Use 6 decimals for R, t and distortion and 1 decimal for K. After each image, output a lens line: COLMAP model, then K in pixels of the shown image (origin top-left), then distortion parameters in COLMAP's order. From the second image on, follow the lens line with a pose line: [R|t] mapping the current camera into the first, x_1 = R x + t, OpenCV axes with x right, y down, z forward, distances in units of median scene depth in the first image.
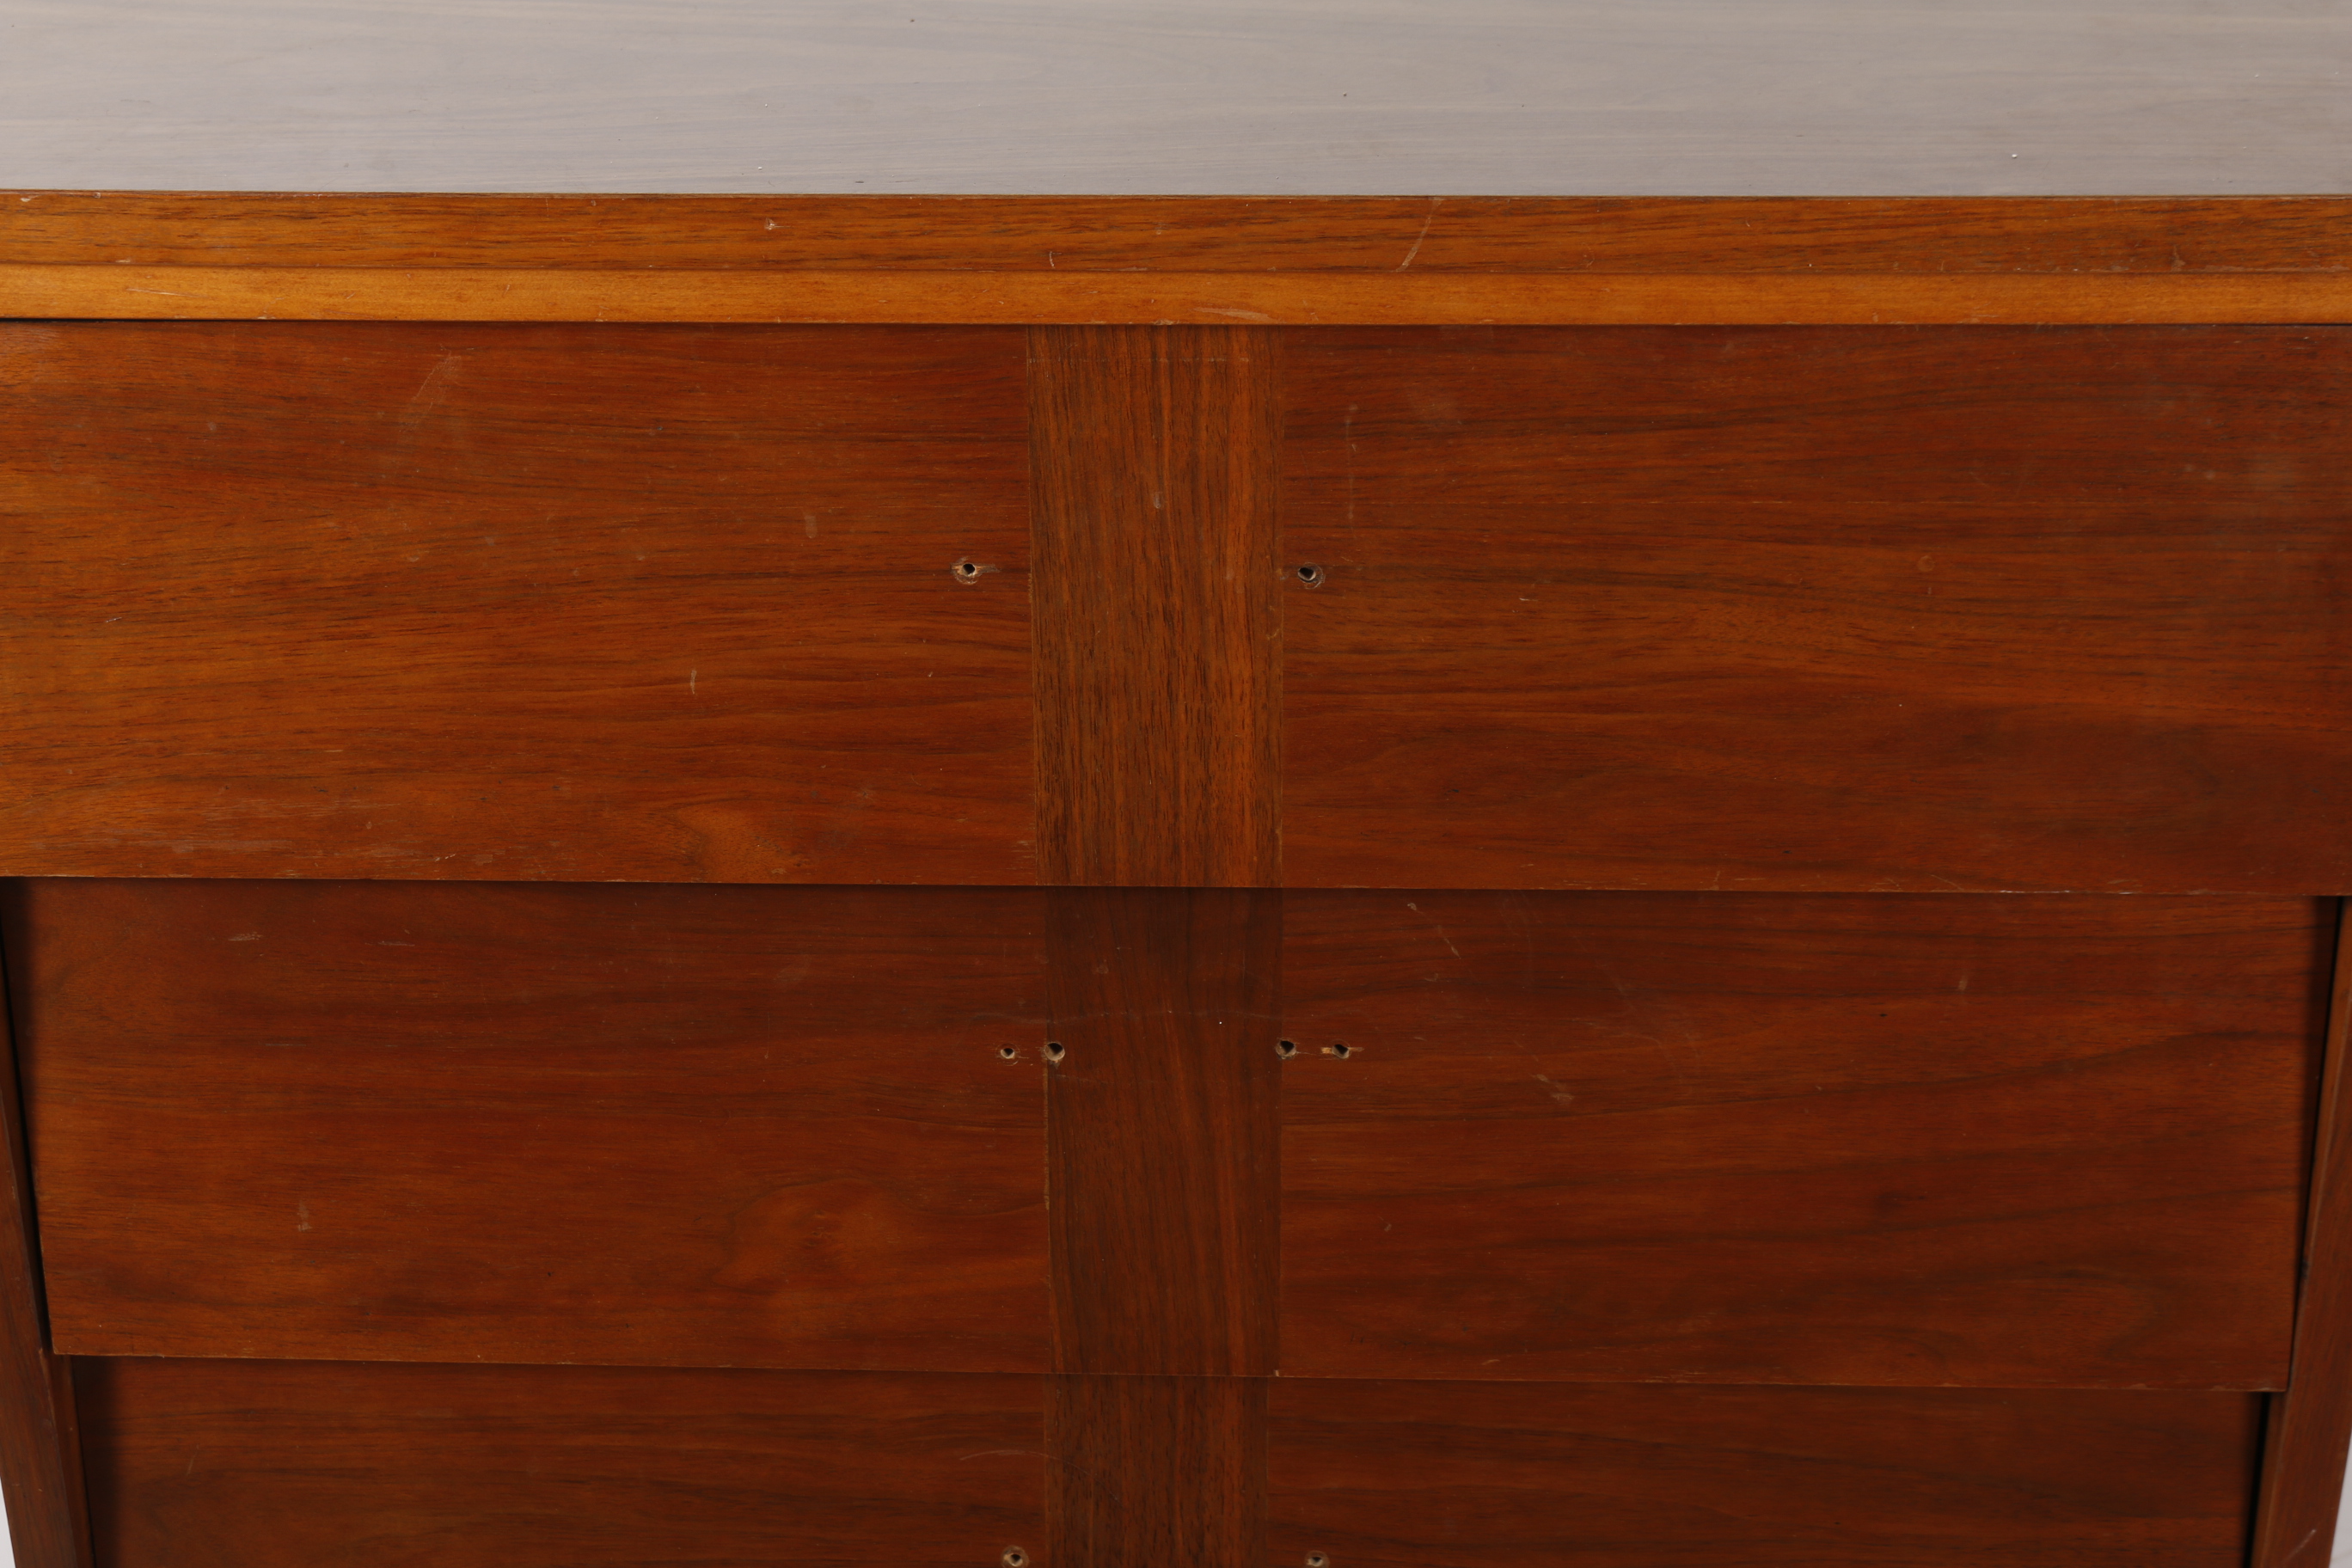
lens RADIAL K [[4019.8, 0, 1176.0], [0, 4019.8, 784.0], [0, 0, 1]] dist [-0.044945, 0.179367]
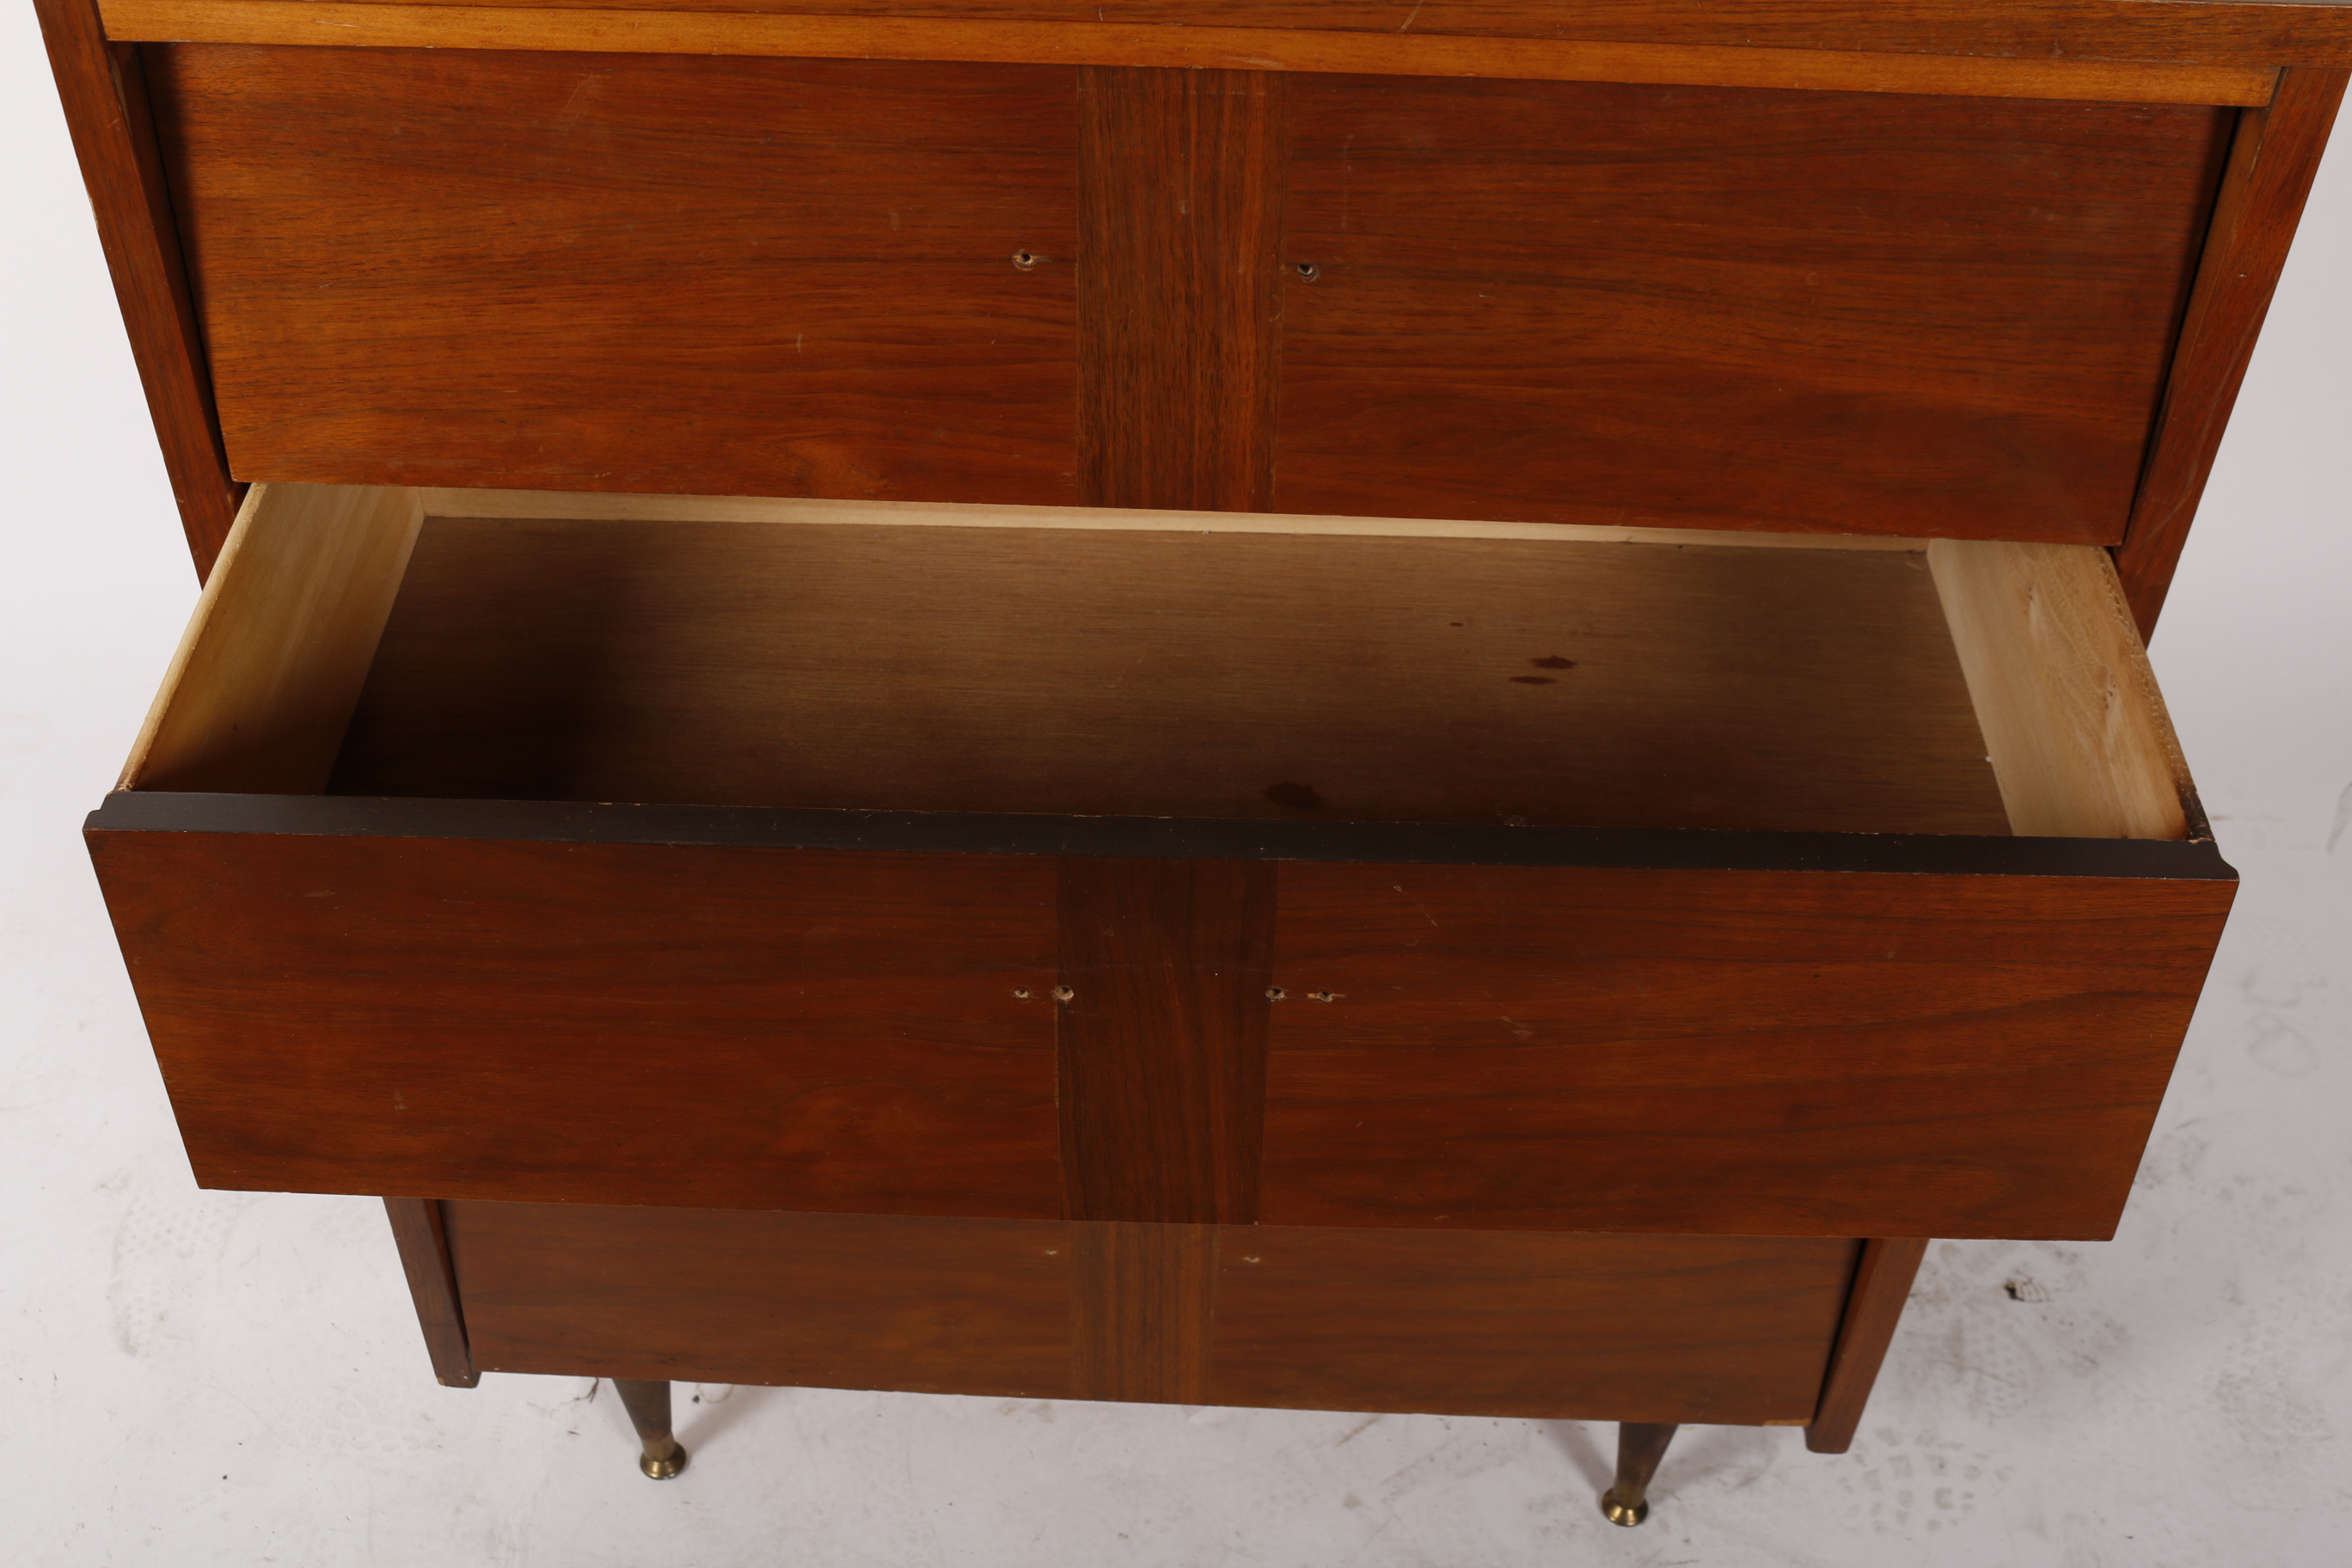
lens RADIAL K [[2526.0, 0, 1171.9], [0, 2526.0, 794.6], [0, 0, 1]] dist [-0.131710, 0.151515]
pose [[0.999634, 0.018868, 0.019382, -0.019296], [-0.023259, 0.965379, 0.259813, -0.095570], [-0.013809, -0.260168, 0.965465, 0.229487]]
